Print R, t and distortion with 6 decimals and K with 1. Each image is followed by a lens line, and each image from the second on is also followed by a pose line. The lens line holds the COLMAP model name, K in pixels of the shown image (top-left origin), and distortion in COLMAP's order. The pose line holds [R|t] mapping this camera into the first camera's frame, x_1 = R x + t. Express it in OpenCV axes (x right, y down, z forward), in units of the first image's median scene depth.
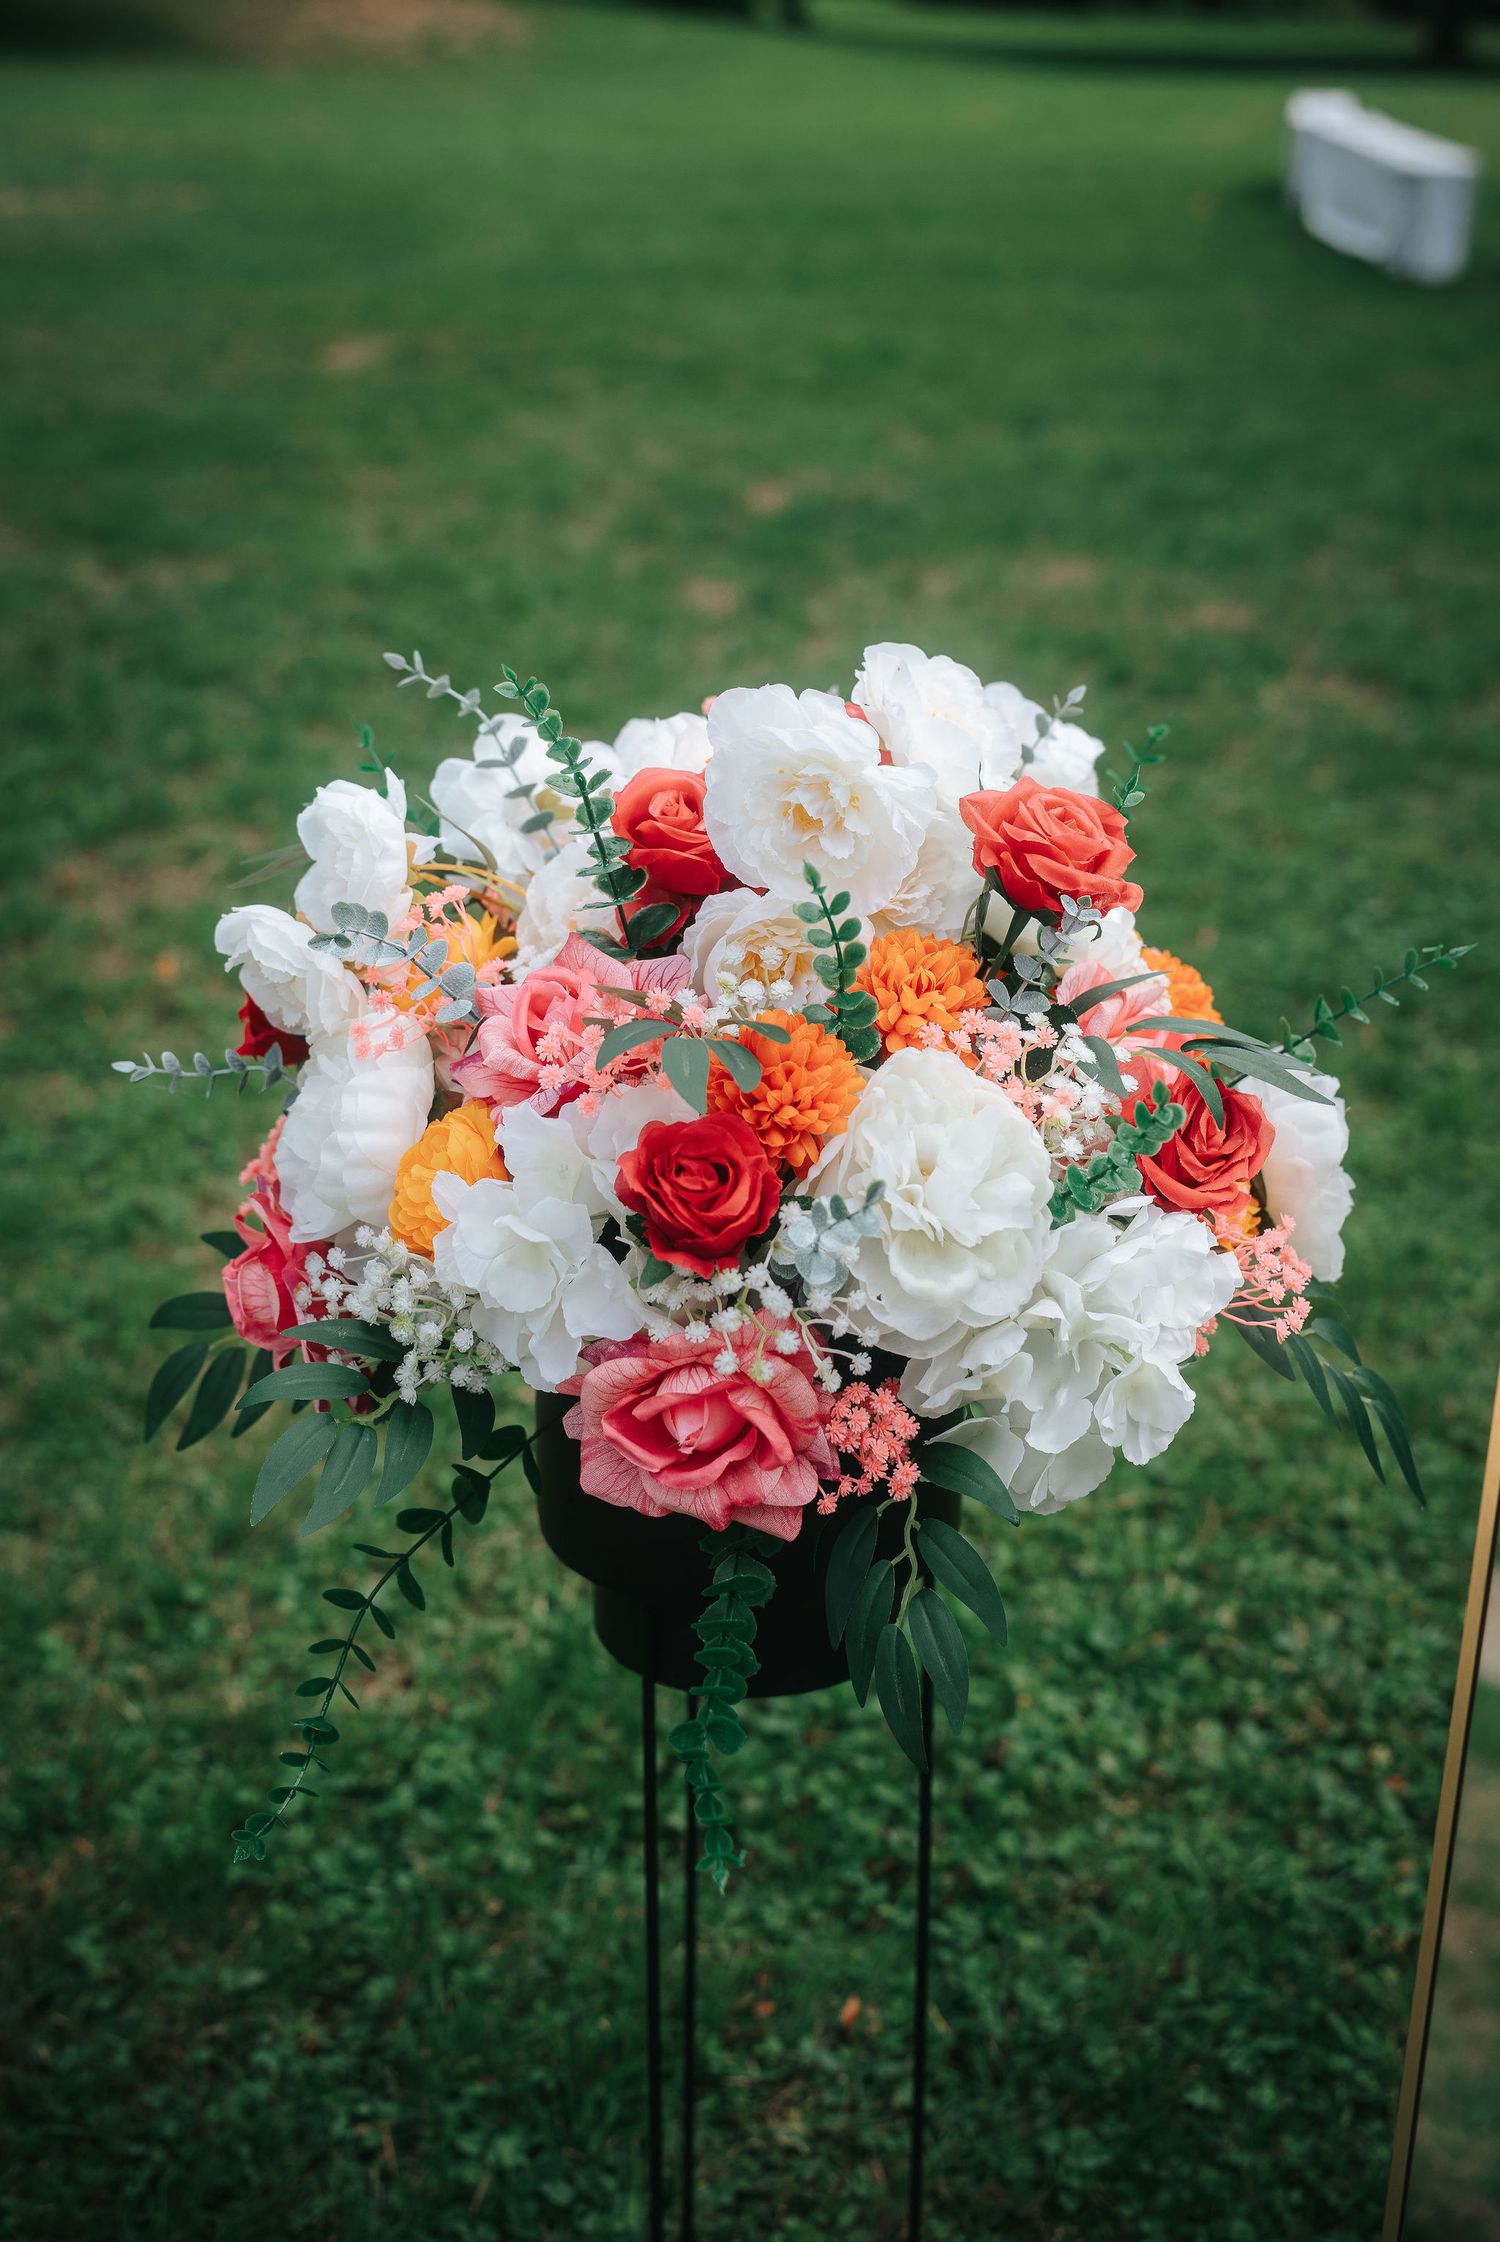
lens RADIAL K [[2625.6, 0, 750.0], [0, 2625.6, 1121.0], [0, 0, 1]] dist [-0.006711, -0.017596]
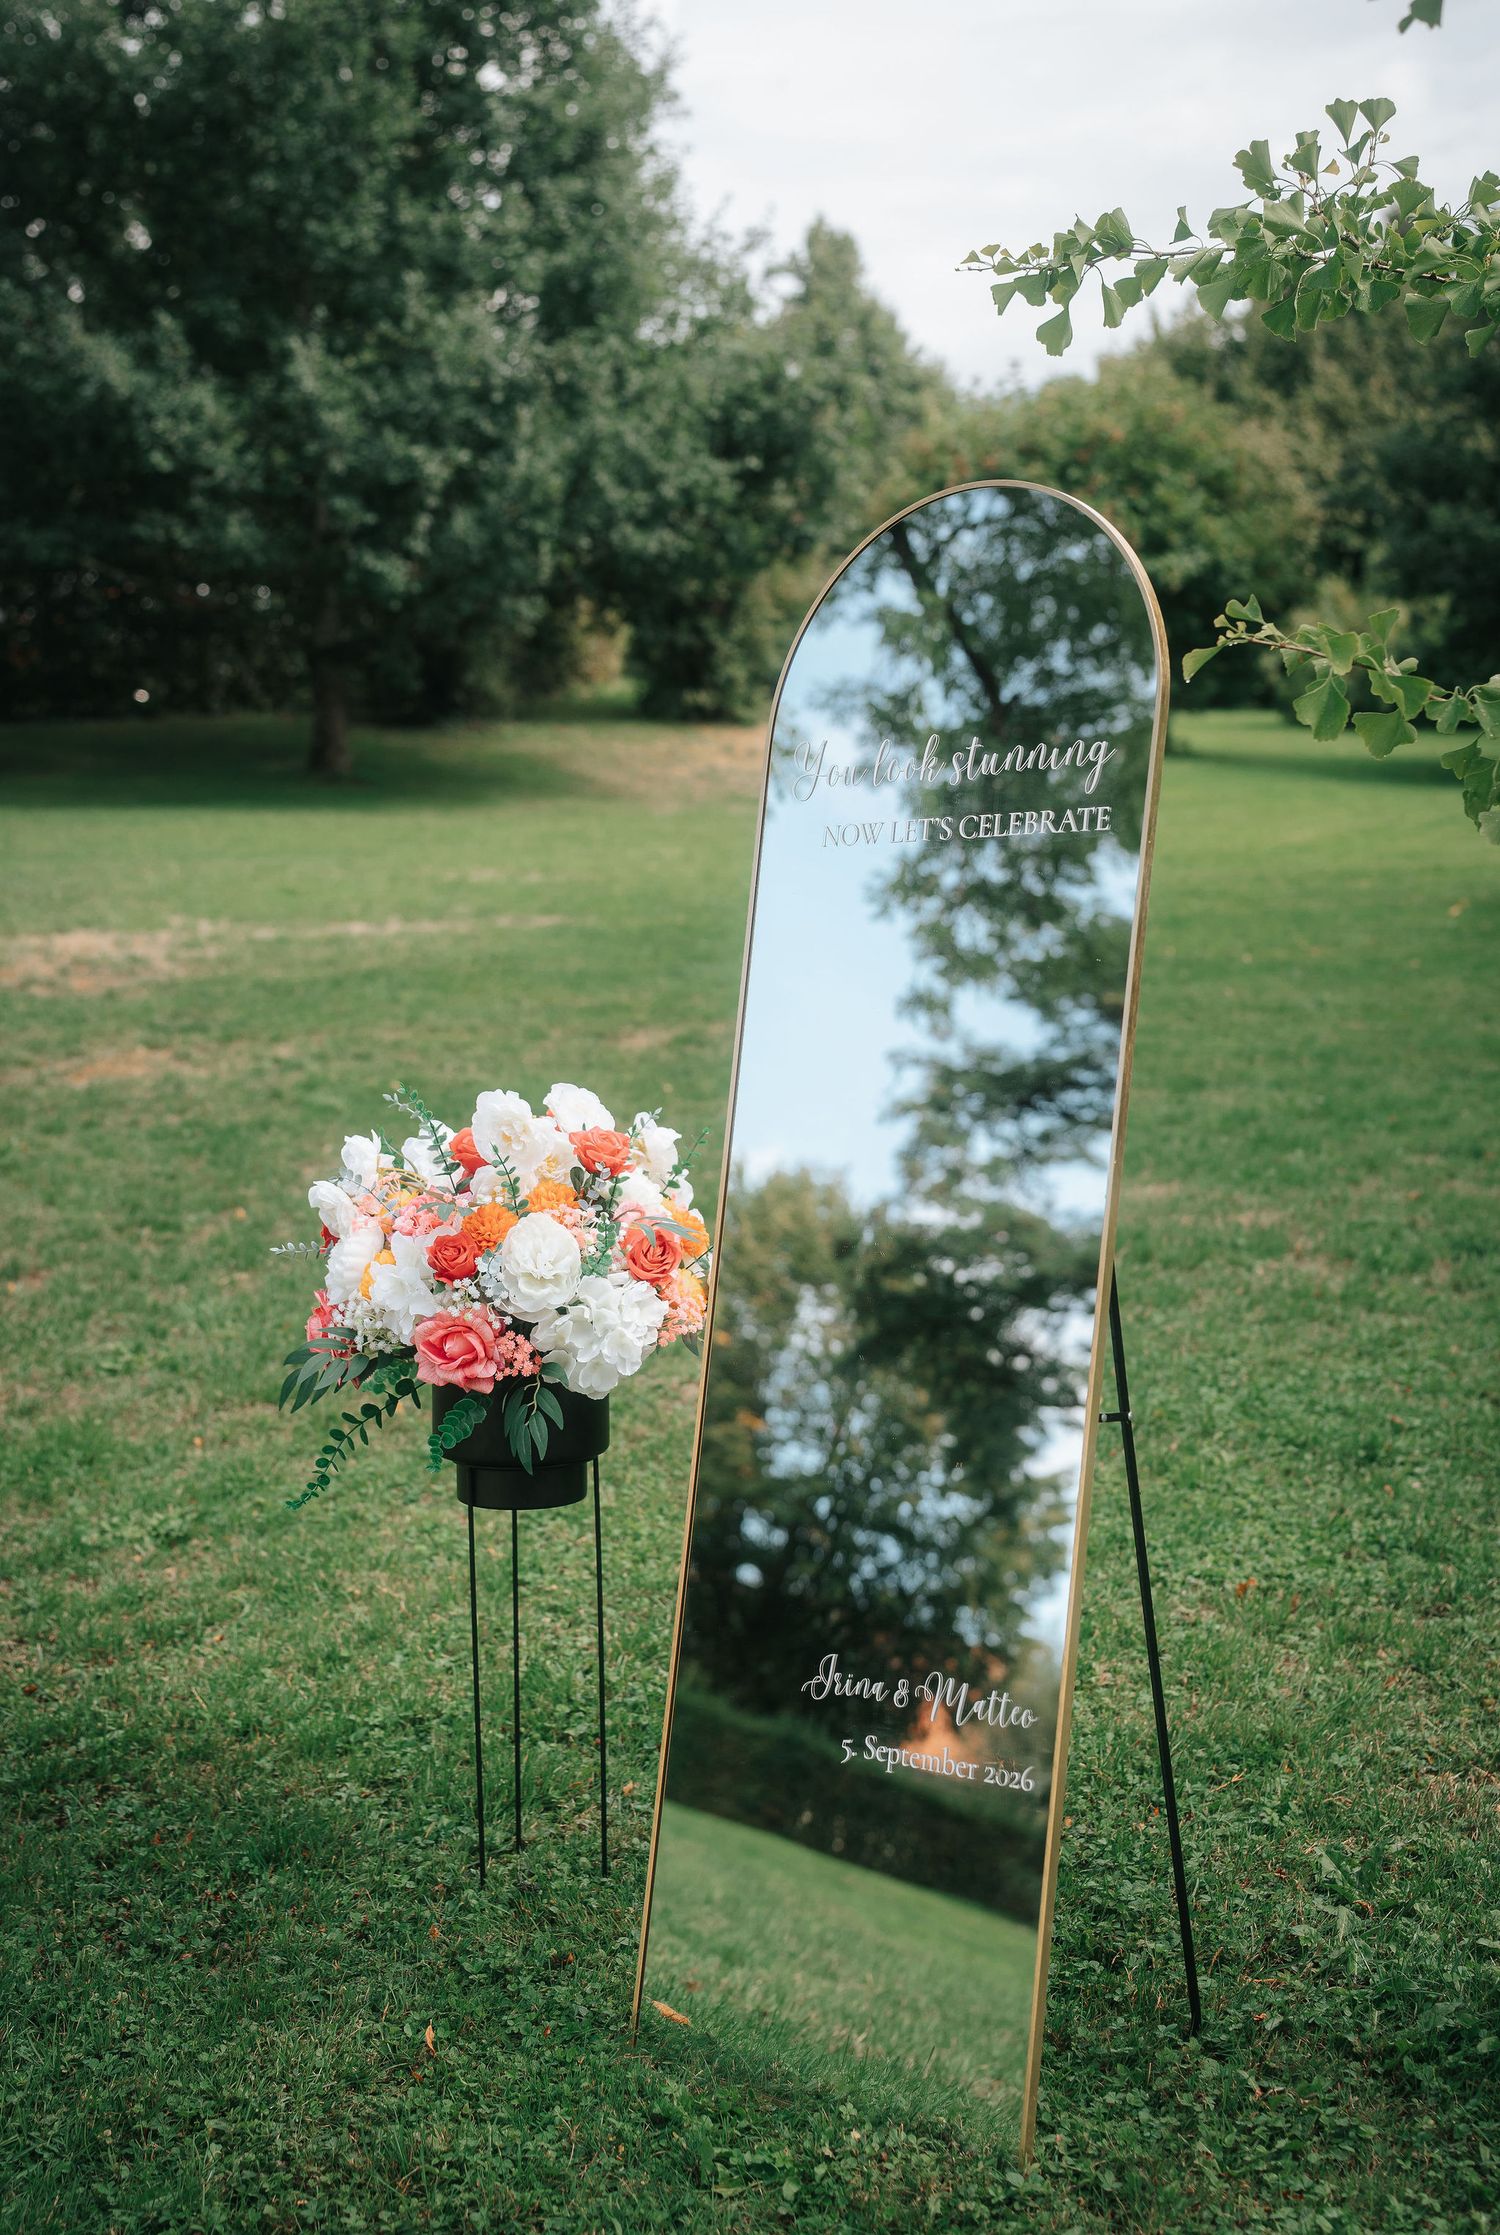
lens RADIAL K [[2782.5, 0, 750.0], [0, 2782.5, 1117.5], [0, 0, 1]] dist [-0.176144, -0.002822]
pose [[0.989036, -0.012362, -0.147159, 0.713913], [-0.026632, 0.965221, -0.260075, 0.627613], [0.145256, 0.261143, 0.954309, -1.789460]]
